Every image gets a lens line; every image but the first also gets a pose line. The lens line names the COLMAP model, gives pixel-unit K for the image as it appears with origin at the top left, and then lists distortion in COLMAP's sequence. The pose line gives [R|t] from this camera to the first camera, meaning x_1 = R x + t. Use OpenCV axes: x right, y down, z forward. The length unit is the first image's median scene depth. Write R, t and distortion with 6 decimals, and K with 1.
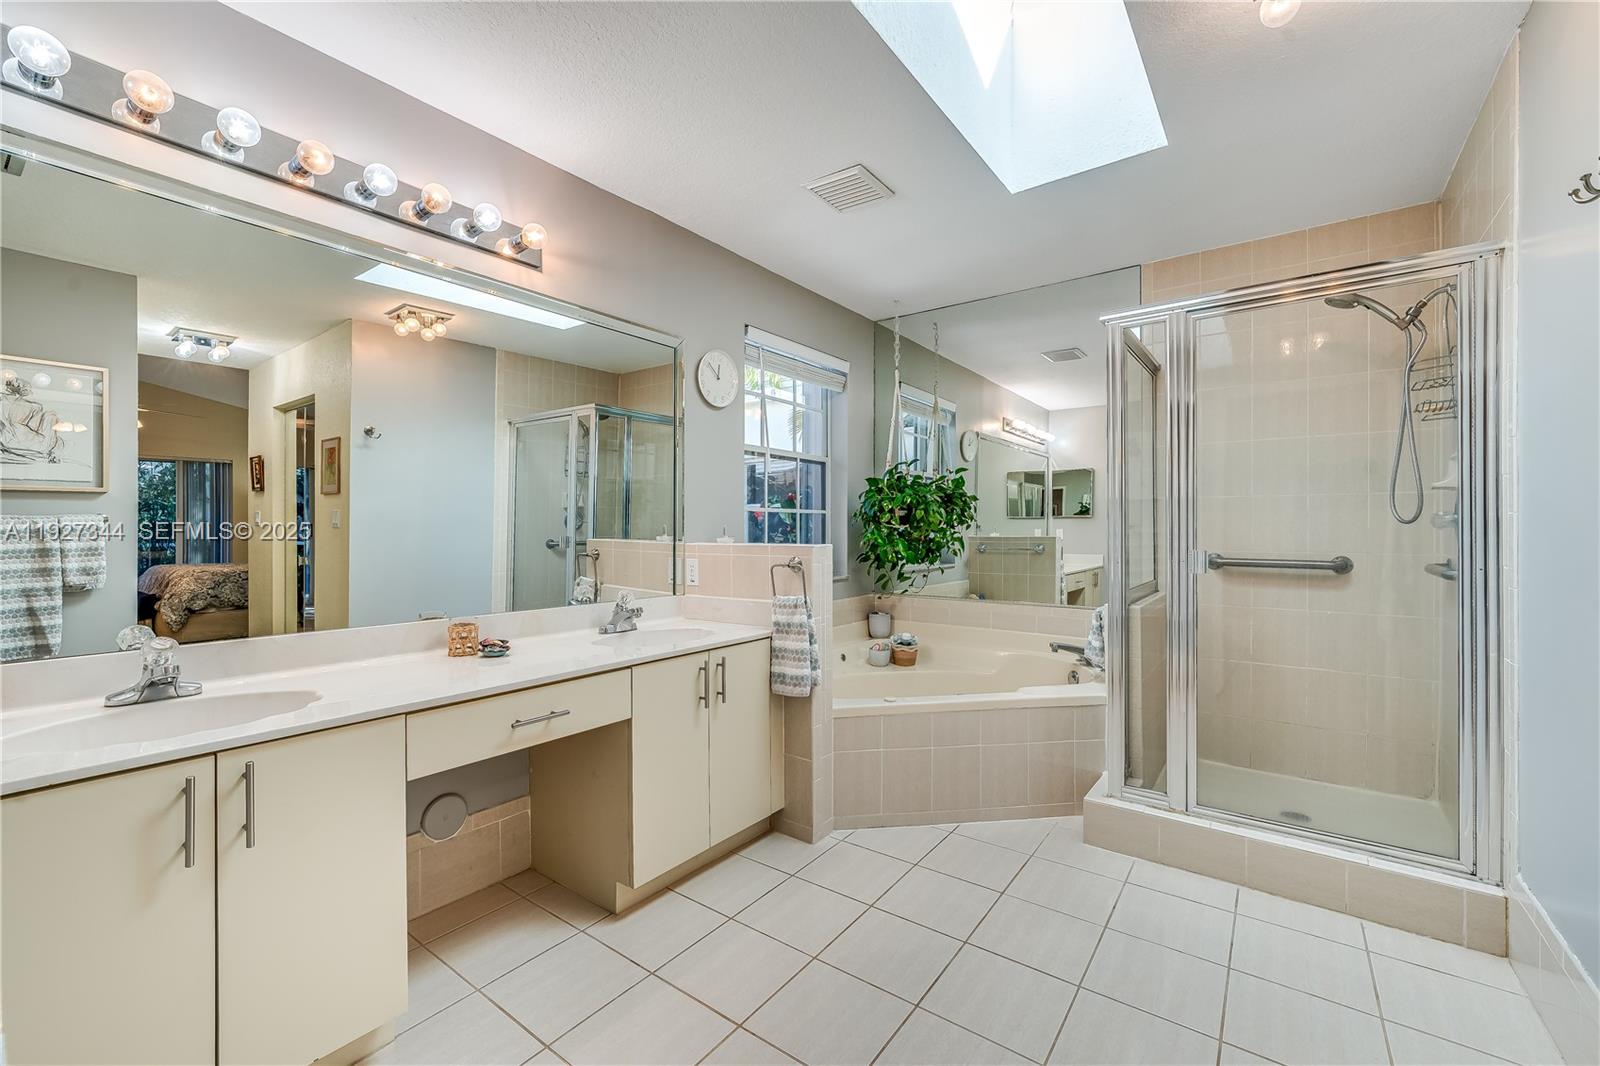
lens RADIAL K [[663.2, 0, 790.2], [0, 663.2, 538.5], [0, 0, 1]] dist [-0.000369, -0.000090]
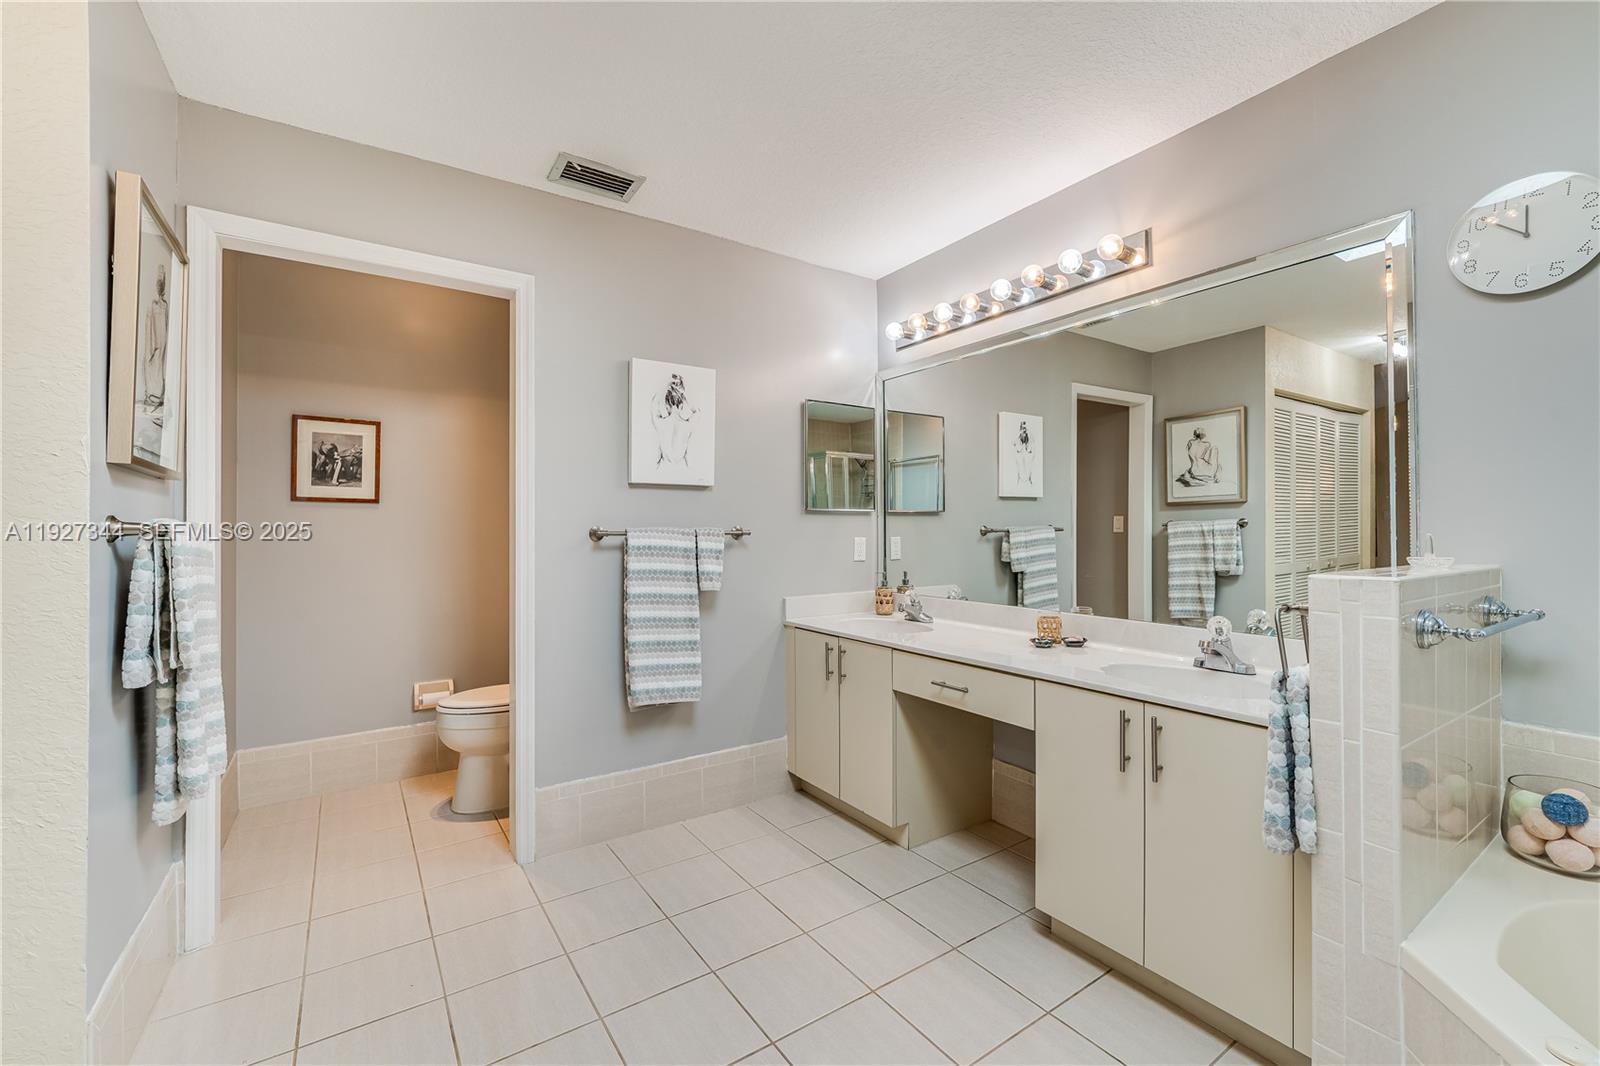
lens RADIAL K [[661.5, 0, 791.0], [0, 661.5, 519.8], [0, 0, 1]] dist [-0.005087, -0.000293]
pose [[-0.326172, -0.008151, -0.945275, 0.520572], [-0.004622, 0.999965, -0.007028, -0.022850], [0.945299, 0.002077, -0.326198, 0.626254]]
